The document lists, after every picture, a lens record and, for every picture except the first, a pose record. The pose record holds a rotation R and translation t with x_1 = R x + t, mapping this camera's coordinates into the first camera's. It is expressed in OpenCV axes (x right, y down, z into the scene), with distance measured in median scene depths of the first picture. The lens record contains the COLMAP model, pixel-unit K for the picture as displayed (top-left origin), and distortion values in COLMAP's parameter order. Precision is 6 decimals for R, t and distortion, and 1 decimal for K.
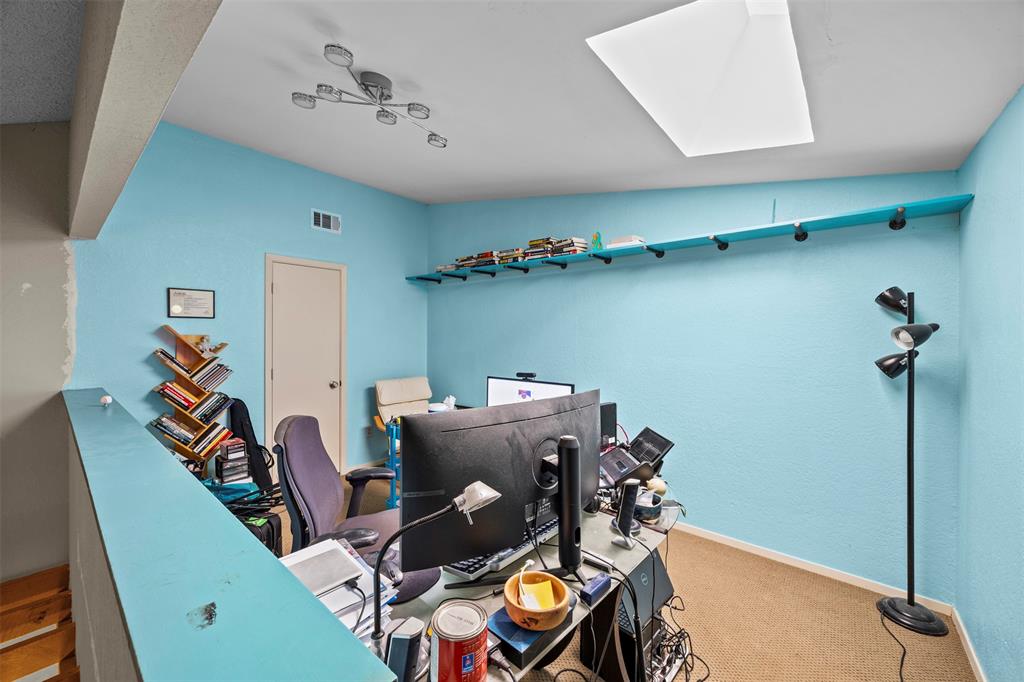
lens RADIAL K [[394.5, 0, 511.9], [0, 394.5, 343.3], [0, 0, 1]] dist [-0.001478, -0.000251]
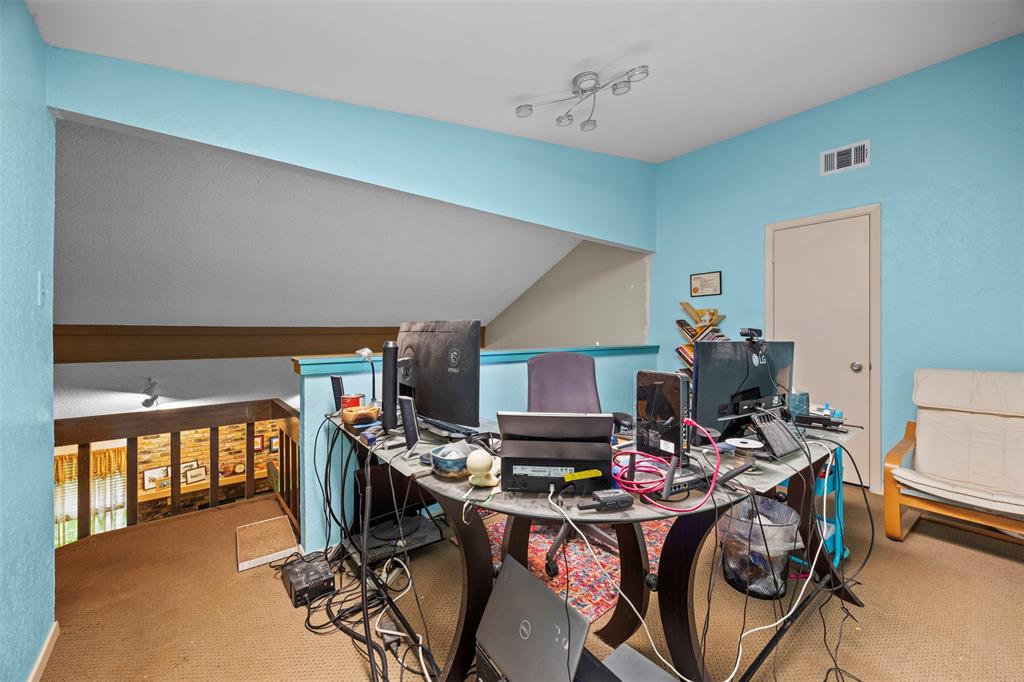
lens RADIAL K [[394.5, 0, 513.2], [0, 394.5, 331.8], [0, 0, 1]] dist [-0.001478, -0.000251]
pose [[-0.181207, 0.002367, -0.983442, 0.534826], [-0.005864, 0.999977, 0.003487, 0.048777], [0.983427, 0.006399, -0.181189, 0.618015]]
